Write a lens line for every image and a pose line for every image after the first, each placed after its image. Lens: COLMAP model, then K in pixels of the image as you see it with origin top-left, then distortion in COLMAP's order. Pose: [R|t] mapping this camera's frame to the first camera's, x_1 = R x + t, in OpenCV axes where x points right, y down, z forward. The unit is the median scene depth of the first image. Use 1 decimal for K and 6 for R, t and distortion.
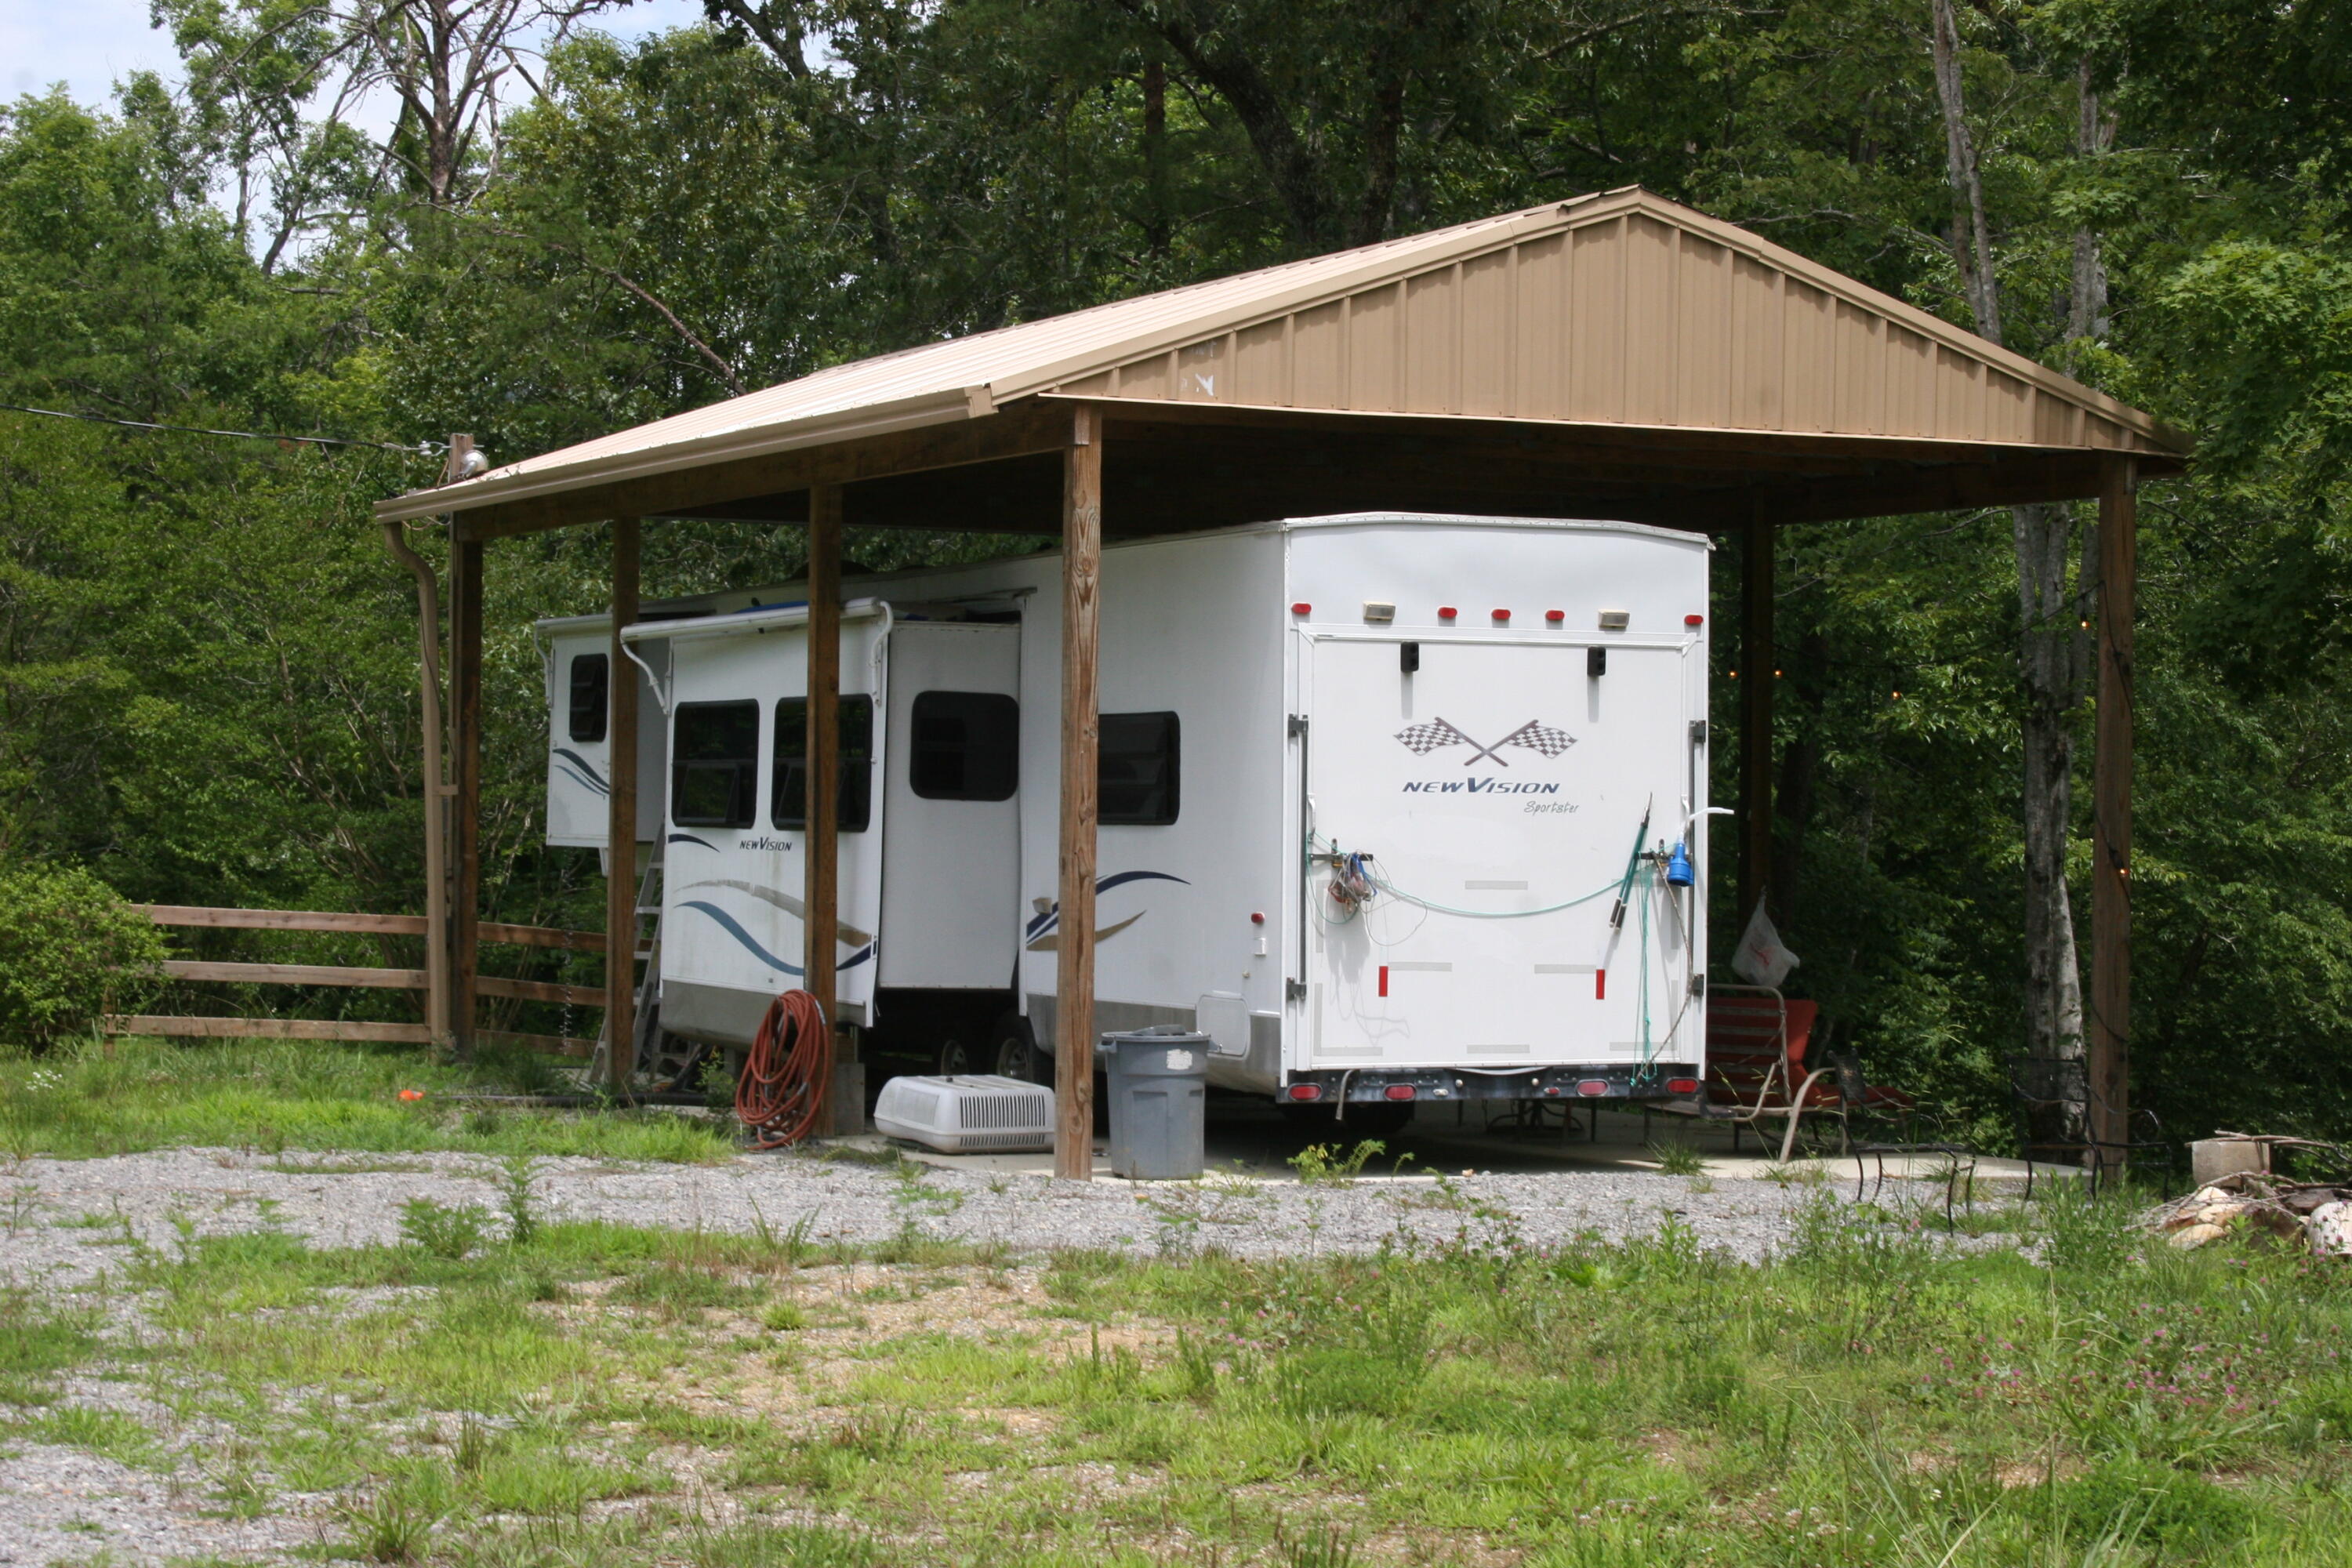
lens RADIAL K [[4612.2, 0, 1176.6], [0, 4612.2, 782.2], [0, 0, 1]] dist [0.270413, 0.000000]
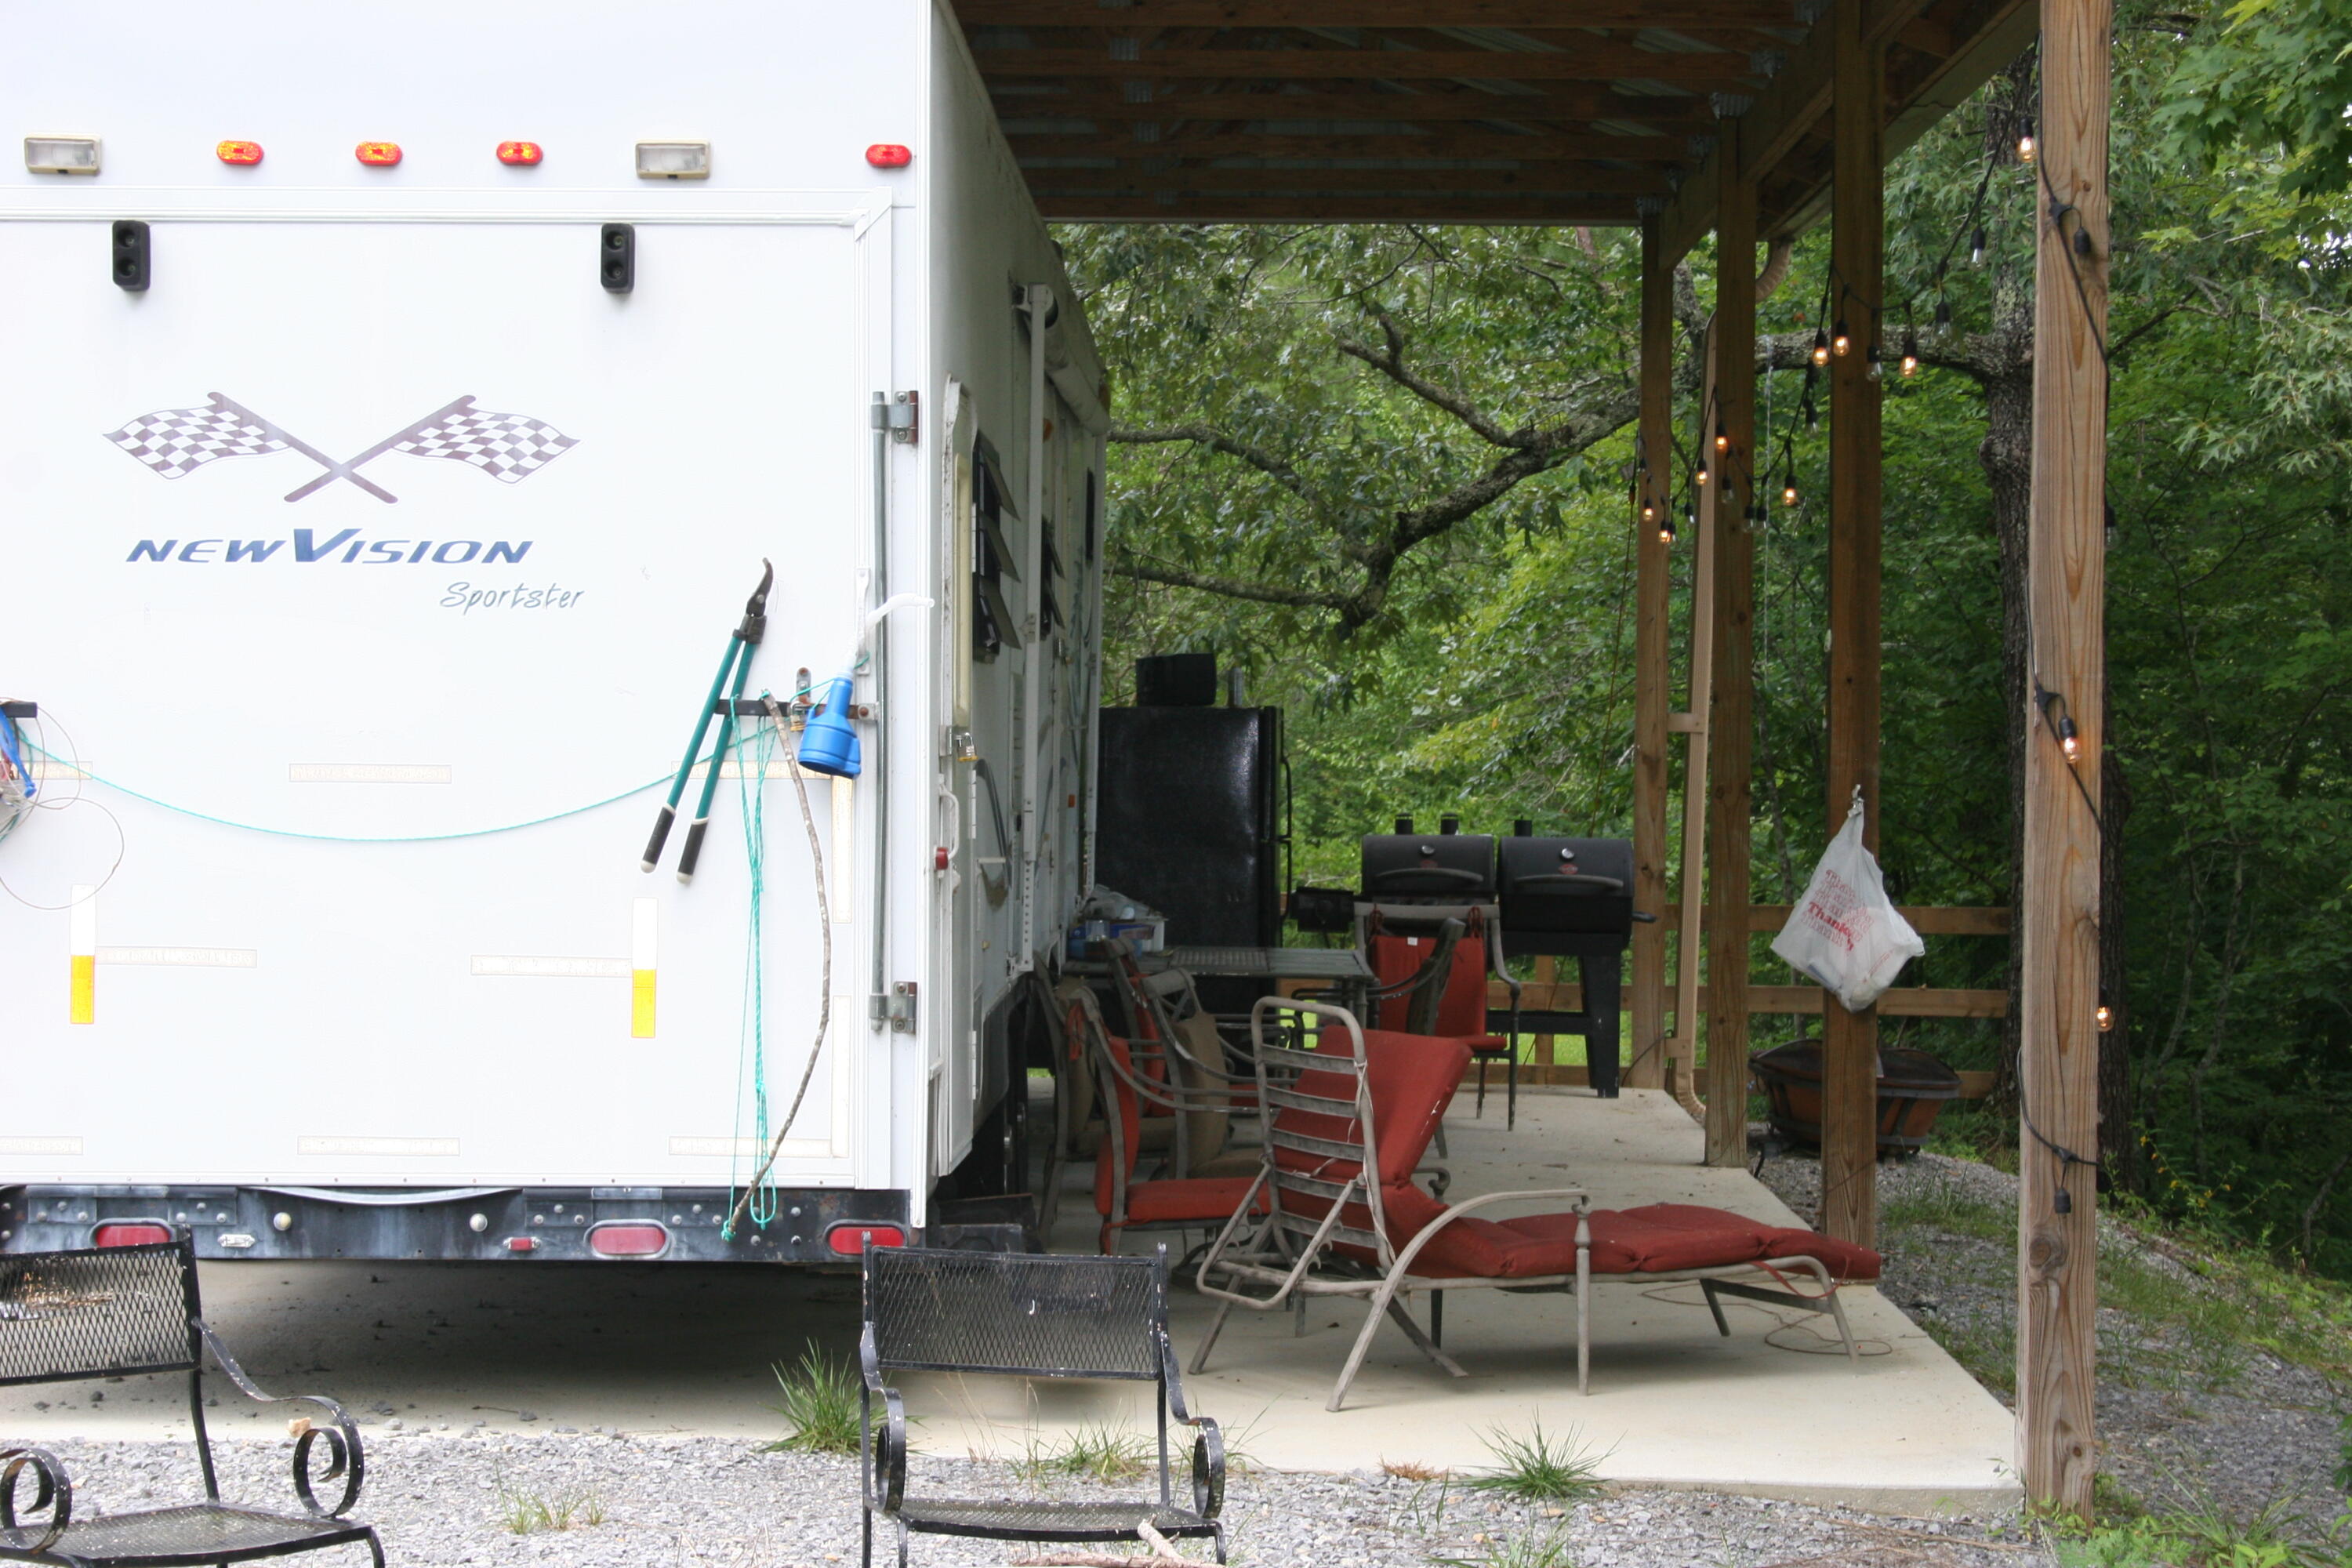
lens RADIAL K [[4612.2, 0, 1175.1], [0, 4612.2, 788.4], [0, 0, 1]] dist [0.270413, 0.000000]
pose [[0.868973, 0.002049, -0.494856, 0.352799], [0.008135, 0.999797, 0.018423, 0.016106], [0.494793, -0.020035, 0.868780, 0.650243]]
